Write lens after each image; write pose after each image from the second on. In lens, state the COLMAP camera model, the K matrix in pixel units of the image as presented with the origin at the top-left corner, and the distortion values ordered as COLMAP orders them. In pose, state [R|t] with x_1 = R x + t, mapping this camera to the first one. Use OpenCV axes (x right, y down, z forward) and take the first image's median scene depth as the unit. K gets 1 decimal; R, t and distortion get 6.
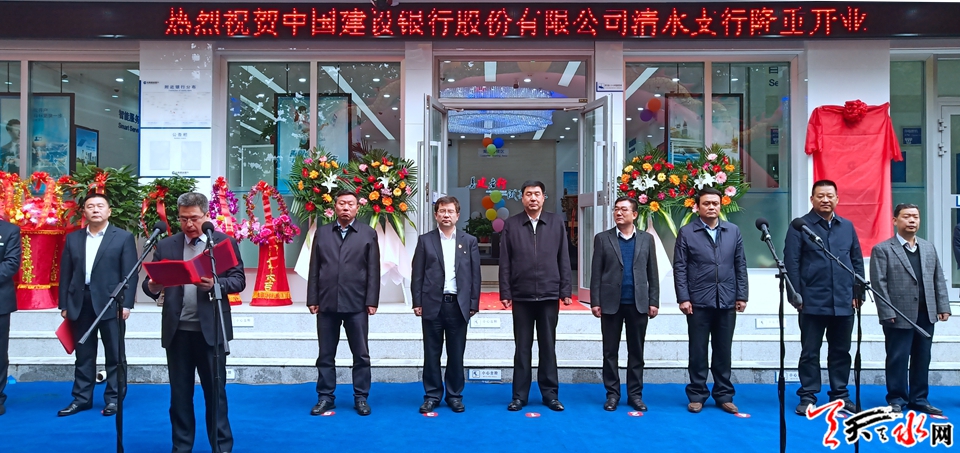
lens RADIAL K [[747.6, 0, 480.0], [0, 747.6, 226.5], [0, 0, 1]] dist [0.001178, 0.010756]
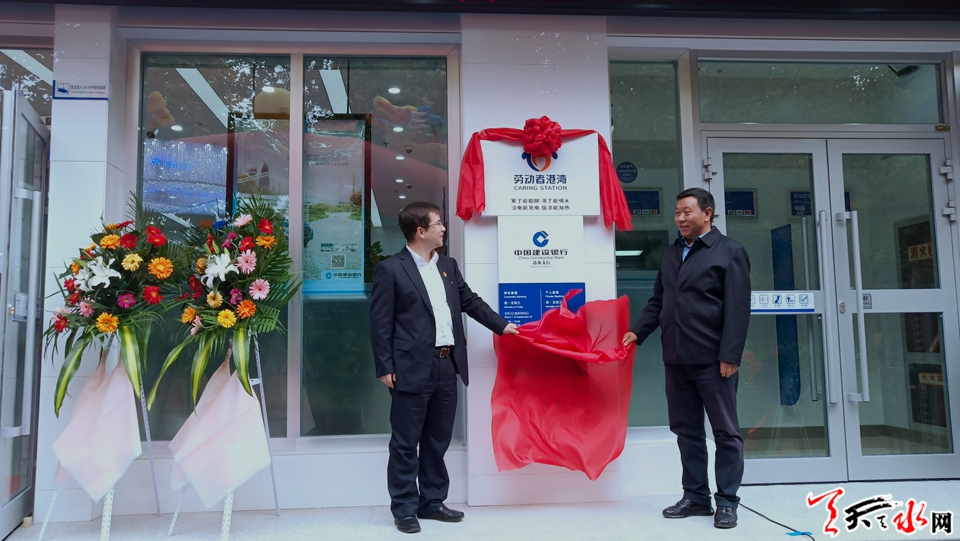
lens RADIAL K [[735.3, 0, 480.0], [0, 735.3, 270.5], [0, 0, 1]] dist [0.011121, 0.003369]
pose [[0.994870, -0.009342, 0.100726, 0.414324], [0.016808, 0.997151, -0.073532, -0.021612], [-0.099752, 0.074848, 0.992193, 0.499791]]
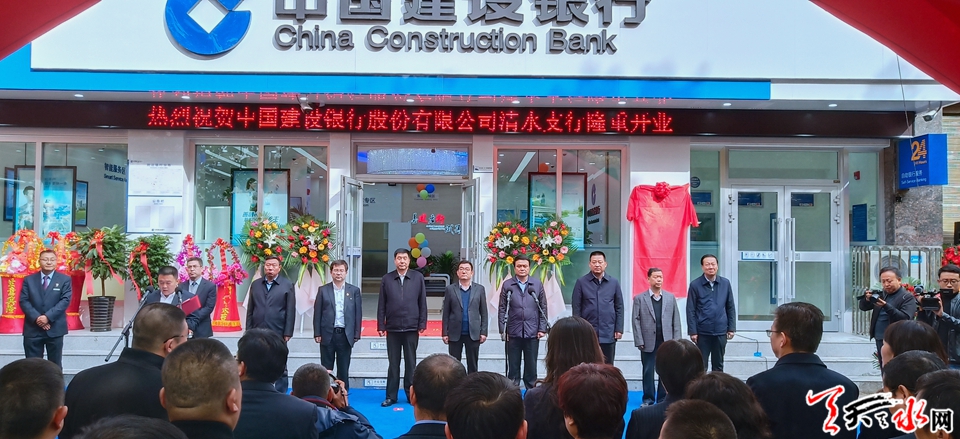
lens RADIAL K [[742.6, 0, 478.3], [0, 742.6, 239.3], [0, 0, 1]] dist [-0.004085, 0.003442]
pose [[0.999534, 0.009594, 0.028987, 0.133748], [-0.009429, 0.999939, -0.005813, -0.055527], [-0.029041, 0.005537, 0.999563, -0.344369]]
